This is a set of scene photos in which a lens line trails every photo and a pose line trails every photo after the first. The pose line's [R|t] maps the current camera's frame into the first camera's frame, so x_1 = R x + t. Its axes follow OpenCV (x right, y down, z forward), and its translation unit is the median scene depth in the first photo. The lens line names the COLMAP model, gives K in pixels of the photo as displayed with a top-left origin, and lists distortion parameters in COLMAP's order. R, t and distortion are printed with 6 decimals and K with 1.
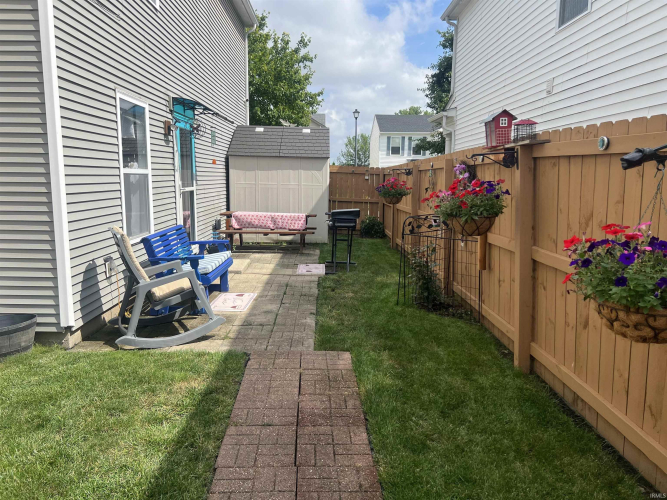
lens RADIAL K [[504.4, 0, 334.0], [0, 504.4, 249.7], [0, 0, 1]] dist [0.045175, -0.053155]
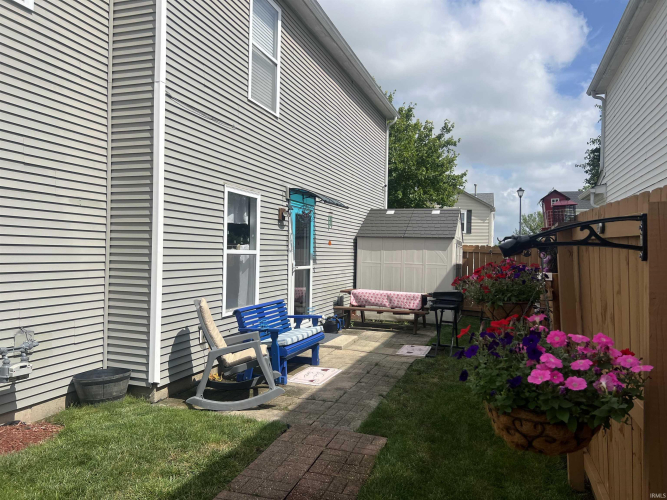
lens RADIAL K [[504.4, 0, 331.8], [0, 504.4, 248.7], [0, 0, 1]] dist [0.045175, -0.053155]
pose [[0.937559, 0.002891, -0.347815, 0.222782], [-0.057233, 0.987618, -0.146068, -0.006242], [0.343086, 0.156854, 0.926115, 0.004810]]
